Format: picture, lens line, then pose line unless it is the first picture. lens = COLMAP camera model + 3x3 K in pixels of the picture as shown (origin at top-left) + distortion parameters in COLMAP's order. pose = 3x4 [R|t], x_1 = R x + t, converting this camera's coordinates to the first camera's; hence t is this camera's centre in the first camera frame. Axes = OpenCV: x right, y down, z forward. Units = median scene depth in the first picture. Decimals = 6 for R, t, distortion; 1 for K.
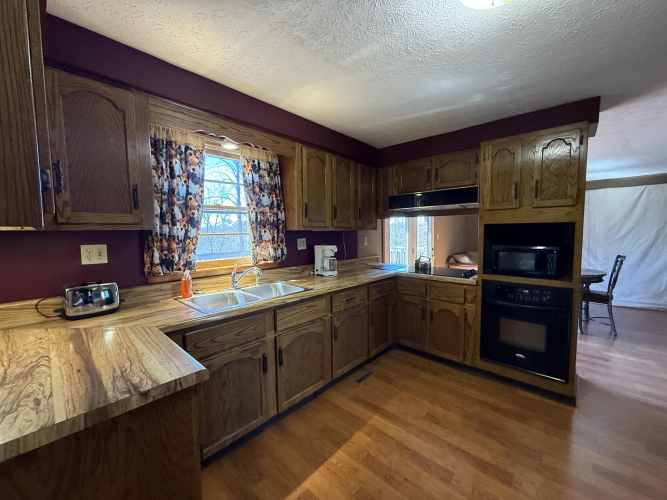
lens RADIAL K [[266.7, 0, 333.5], [0, 266.7, 250.0], [0, 0, 1]] dist [0.000174, 0.000507]
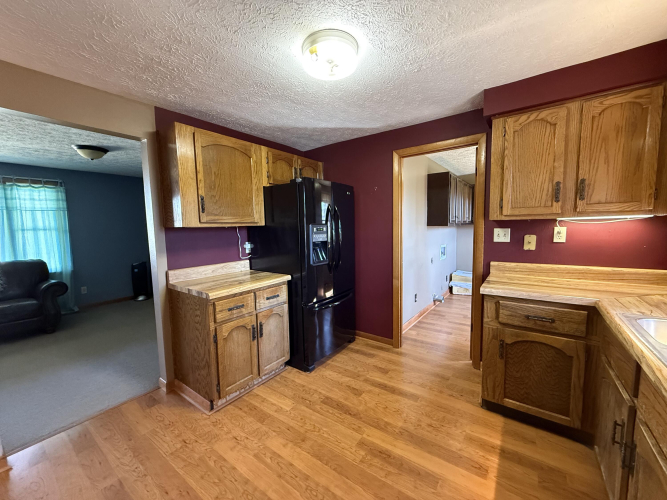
lens RADIAL K [[266.7, 0, 333.5], [0, 266.7, 250.0], [0, 0, 1]] dist [0.000174, 0.000507]
pose [[-0.993151, 0.044580, -0.107996, 0.346622], [0.026497, 0.986199, 0.163430, -0.086661], [0.113791, 0.159449, -0.980626, 1.138924]]
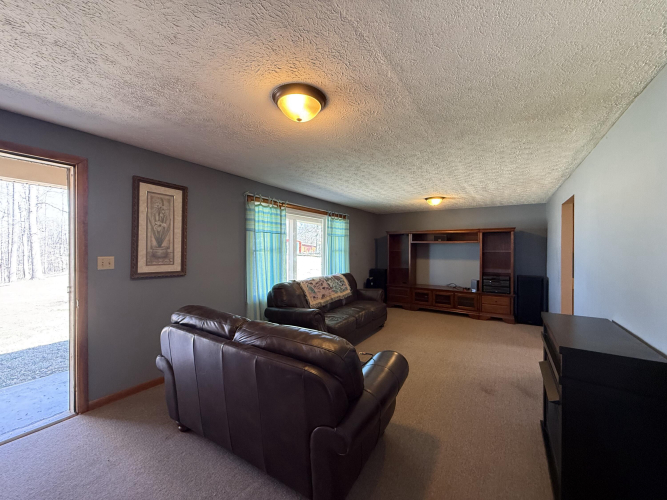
lens RADIAL K [[266.7, 0, 333.5], [0, 266.7, 250.0], [0, 0, 1]] dist [0.000174, 0.000507]
pose [[-0.988241, 0.014388, -0.152227, 2.586883], [0.003617, 0.997484, 0.070796, -0.159817], [0.152863, 0.069413, -0.985807, 1.479617]]
